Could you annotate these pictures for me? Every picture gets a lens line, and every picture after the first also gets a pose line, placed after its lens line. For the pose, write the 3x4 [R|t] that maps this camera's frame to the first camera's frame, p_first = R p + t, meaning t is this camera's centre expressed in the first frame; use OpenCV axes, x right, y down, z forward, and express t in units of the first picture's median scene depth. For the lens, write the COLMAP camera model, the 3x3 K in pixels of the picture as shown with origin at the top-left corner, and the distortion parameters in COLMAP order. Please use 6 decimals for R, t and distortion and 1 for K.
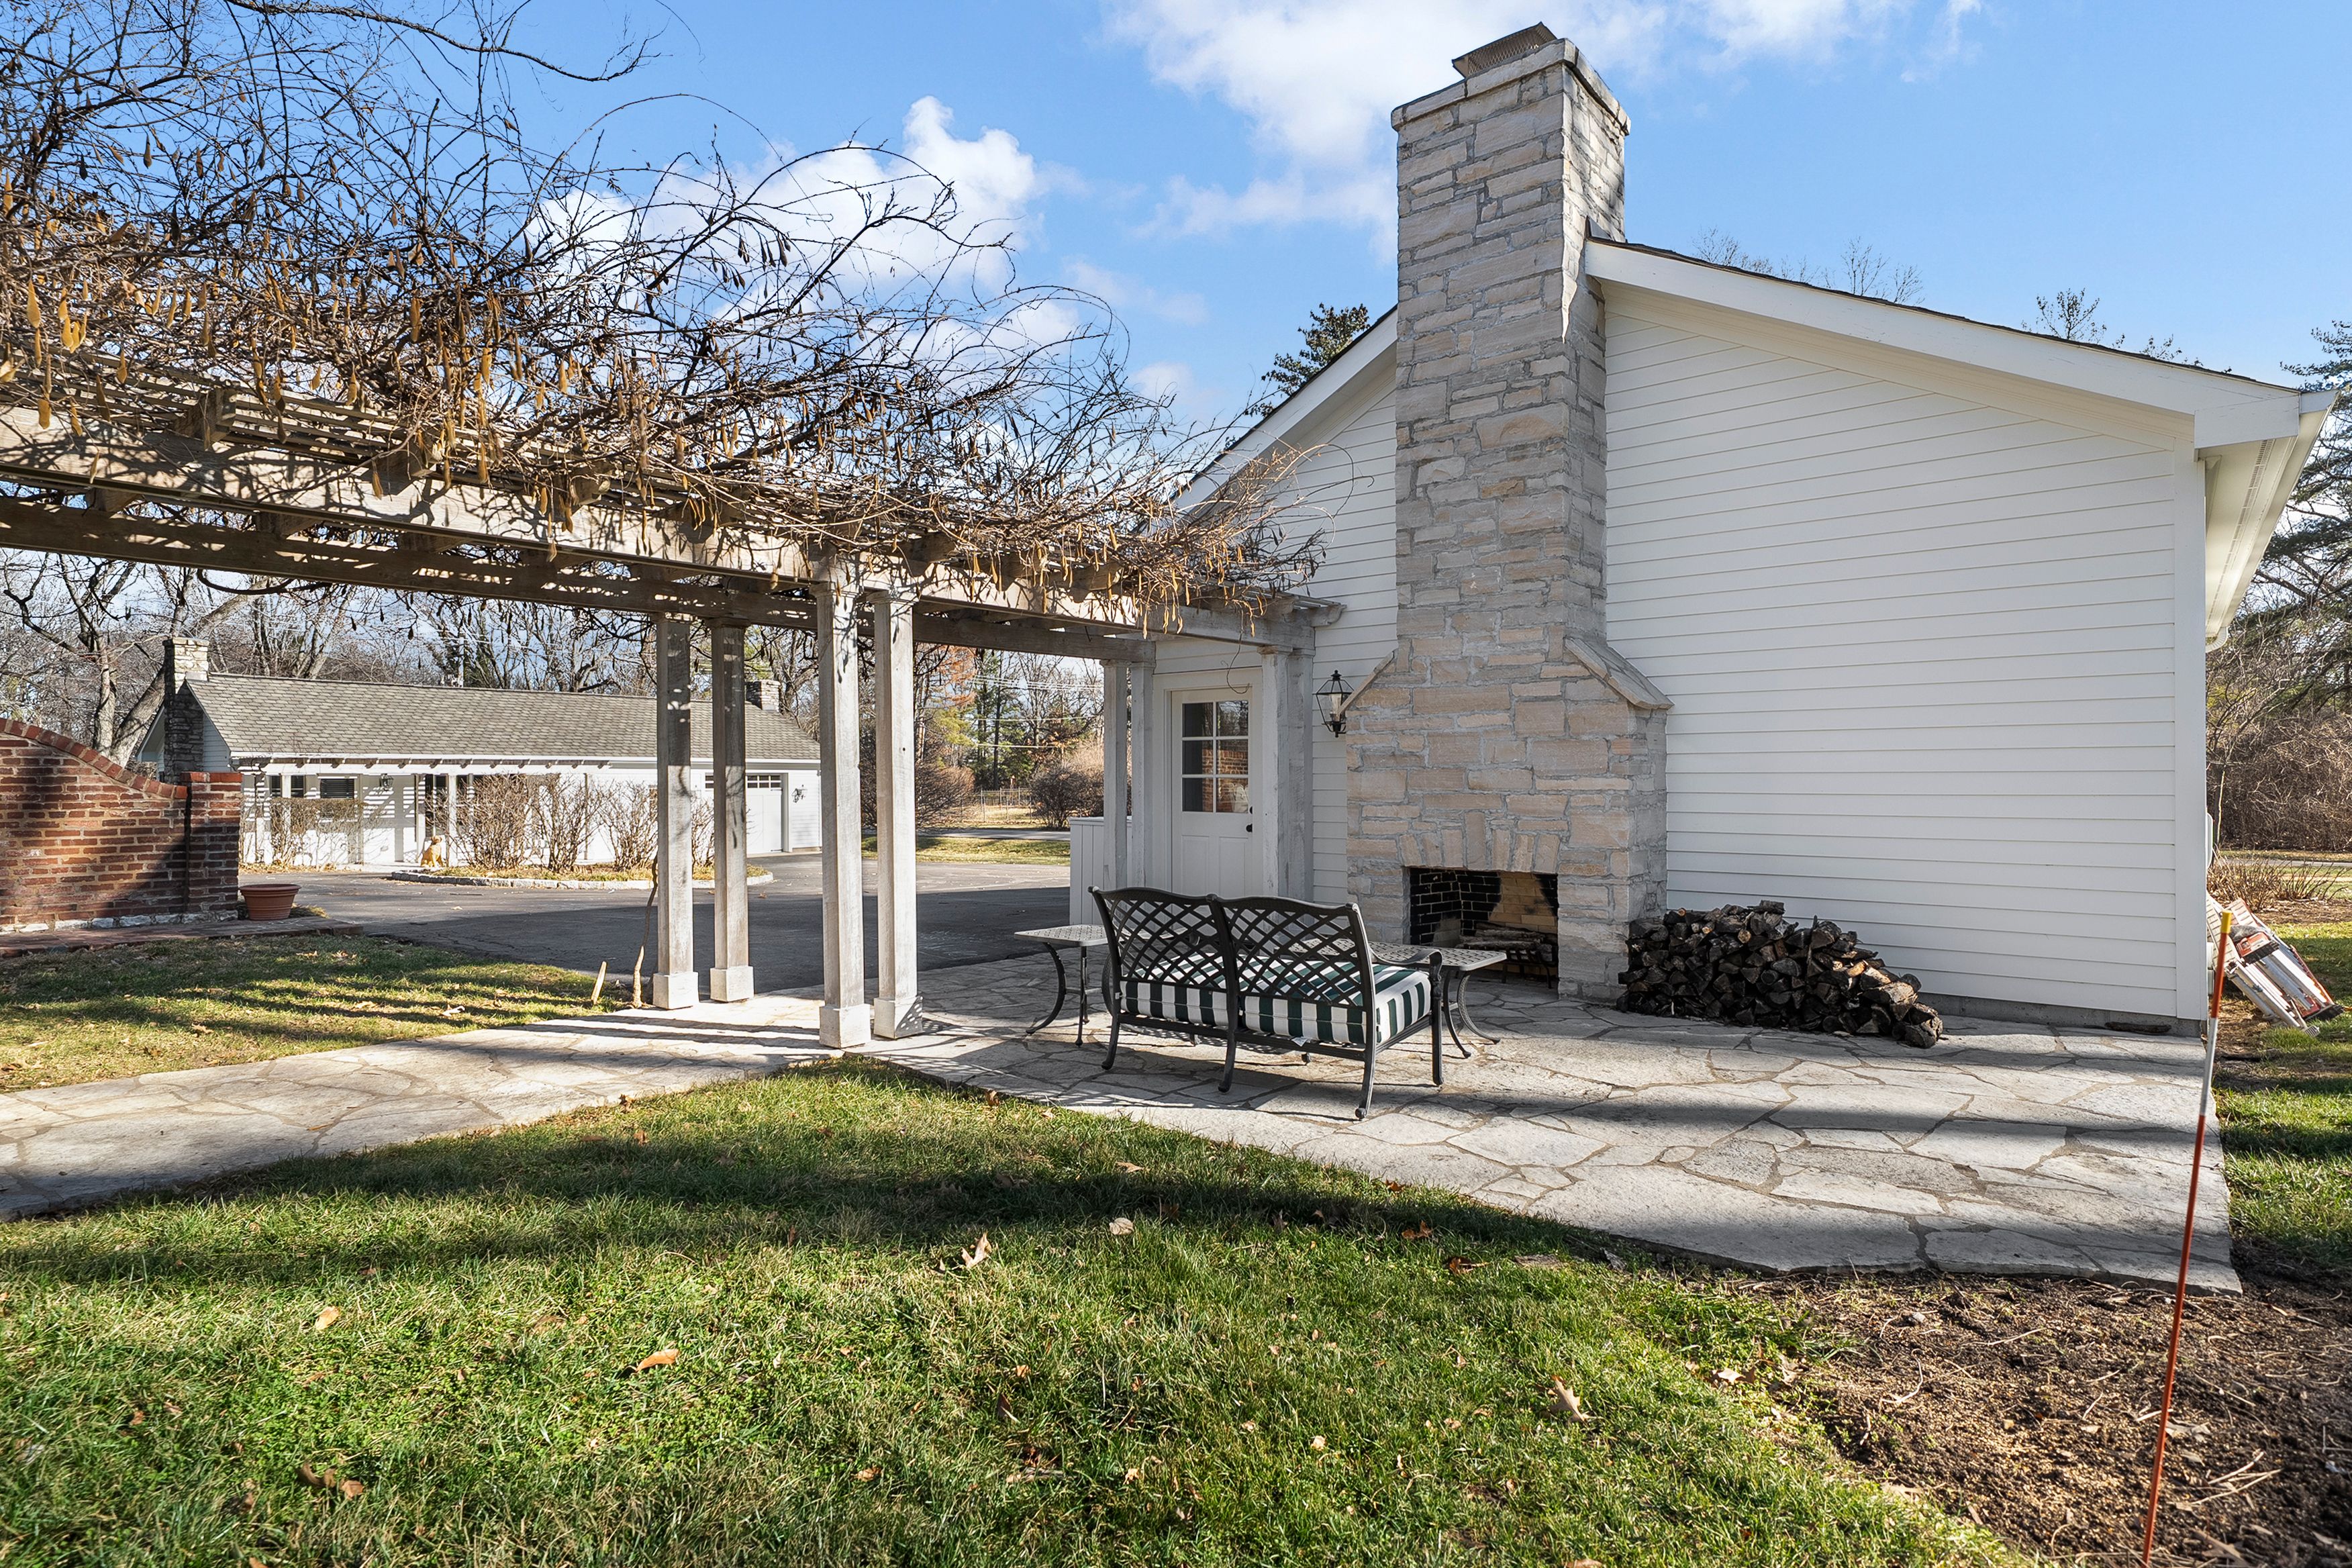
lens RADIAL K [[1218.0, 0, 1178.2], [0, 1218.0, 781.6], [0, 0, 1]] dist [0.000881, 0.000049]
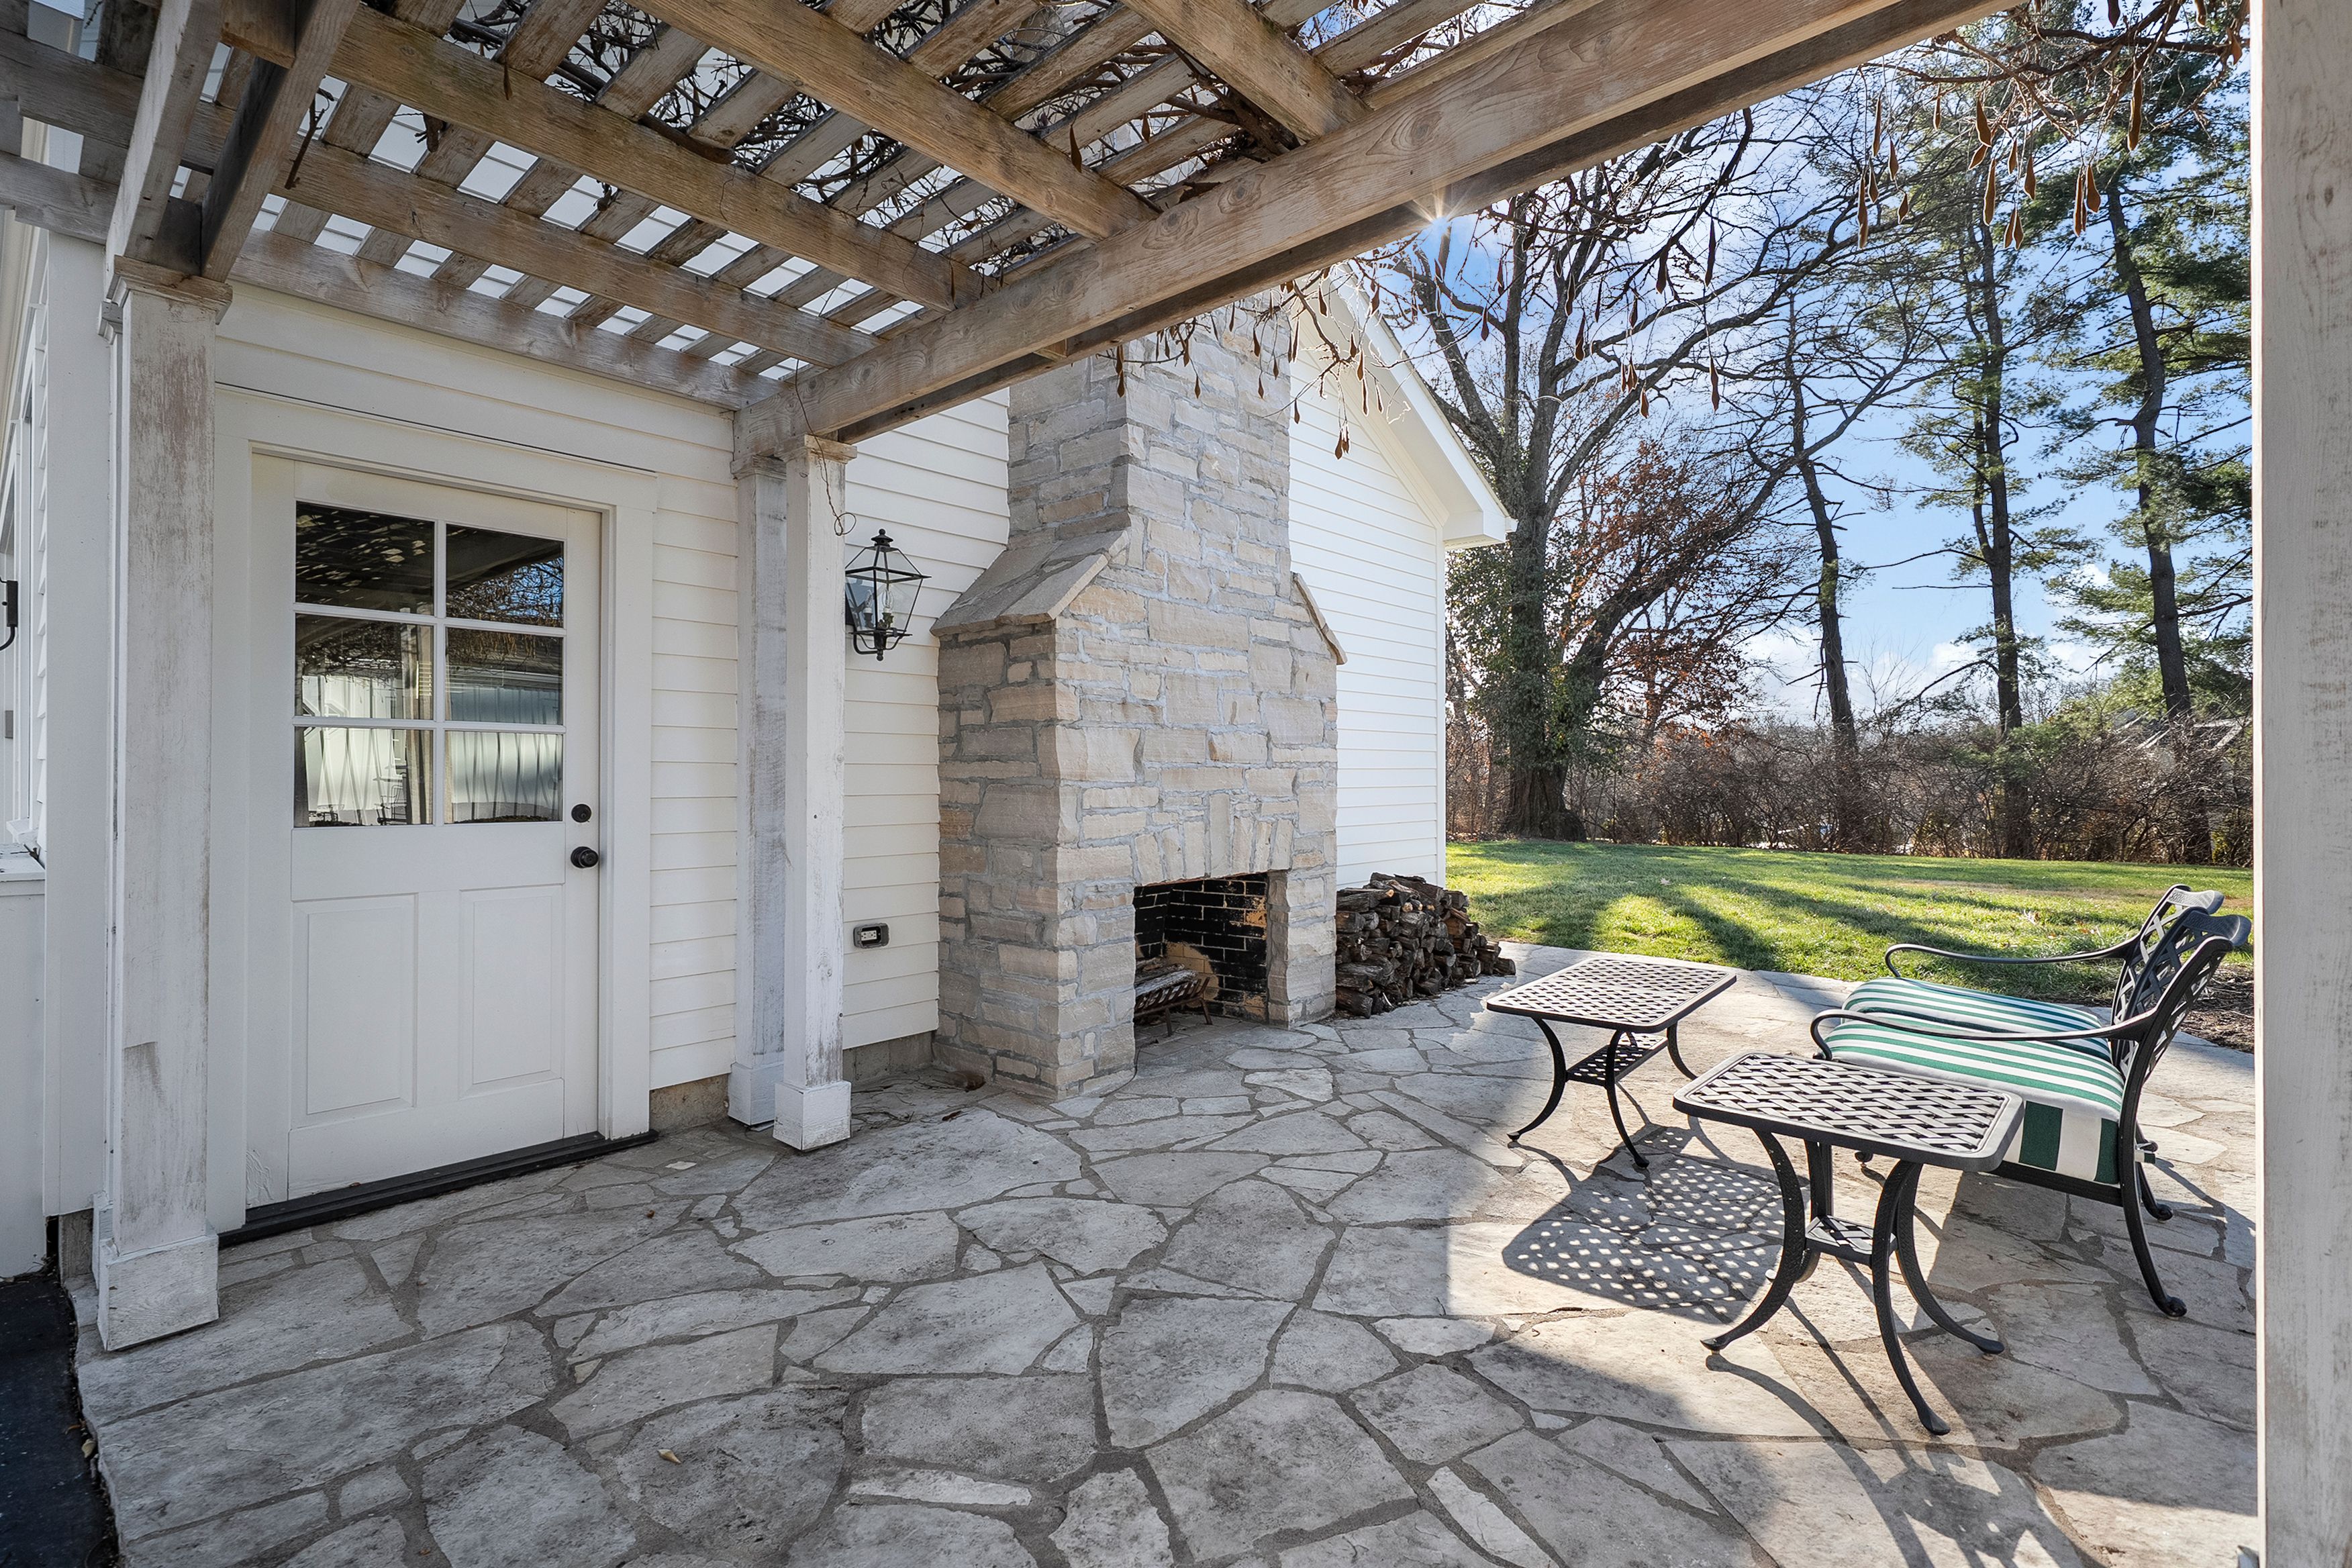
lens RADIAL K [[1071.6, 0, 1177.1], [0, 1071.6, 775.1], [0, 0, 1]] dist [-0.000244, -0.000001]
pose [[0.048073, 0.000268, 0.998844, -0.373092], [0.002641, 0.999996, -0.000396, 0.014832], [-0.998840, 0.002657, 0.048072, 1.015878]]
